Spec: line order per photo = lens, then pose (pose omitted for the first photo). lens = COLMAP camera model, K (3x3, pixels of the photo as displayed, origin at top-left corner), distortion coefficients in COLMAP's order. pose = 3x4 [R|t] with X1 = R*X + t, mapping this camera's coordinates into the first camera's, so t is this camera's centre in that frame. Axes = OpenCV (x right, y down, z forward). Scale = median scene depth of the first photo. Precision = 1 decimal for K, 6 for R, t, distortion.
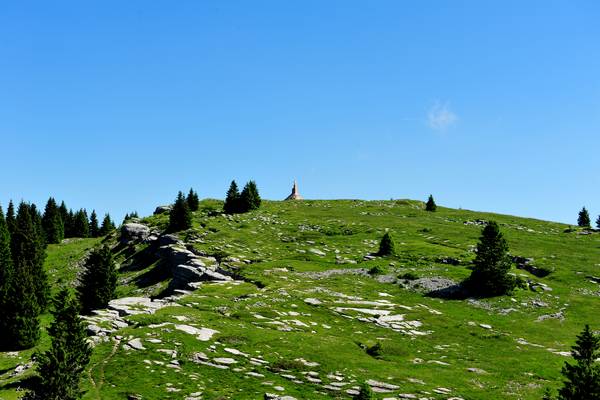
lens RADIAL K [[1126.6, 0, 300.0], [0, 1126.6, 200.0], [0, 0, 1]] dist [0.124011, -0.192936]
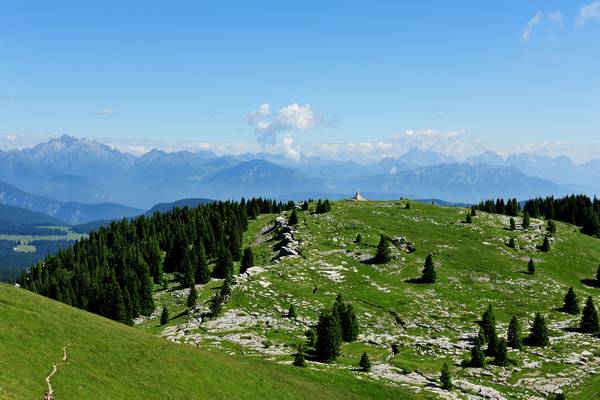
lens RADIAL K [[889.5, 0, 300.0], [0, 889.5, 200.0], [0, 0, 1]] dist [0.090228, -0.031544]
pose [[0.970155, -0.009757, -0.242290, 0.500252], [0.039985, 0.991949, 0.120159, -0.340316], [0.239167, -0.126261, 0.962734, -1.153709]]
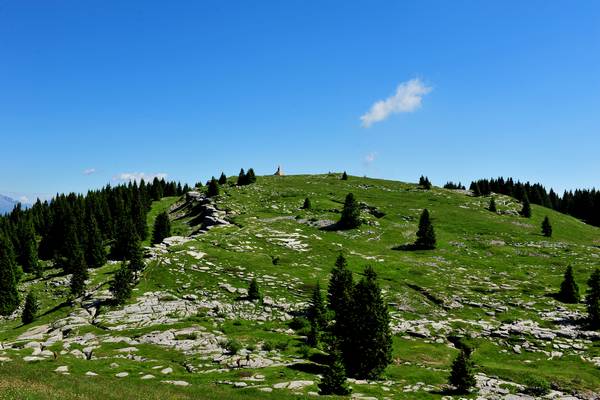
lens RADIAL K [[659.4, 0, 300.0], [0, 659.4, 200.0], [0, 0, 1]] dist [0.058871, 0.005885]
pose [[0.998456, -0.031201, -0.045957, 0.131566], [0.034446, 0.996839, 0.071587, -0.057474], [0.043578, -0.073059, 0.996375, -0.212505]]
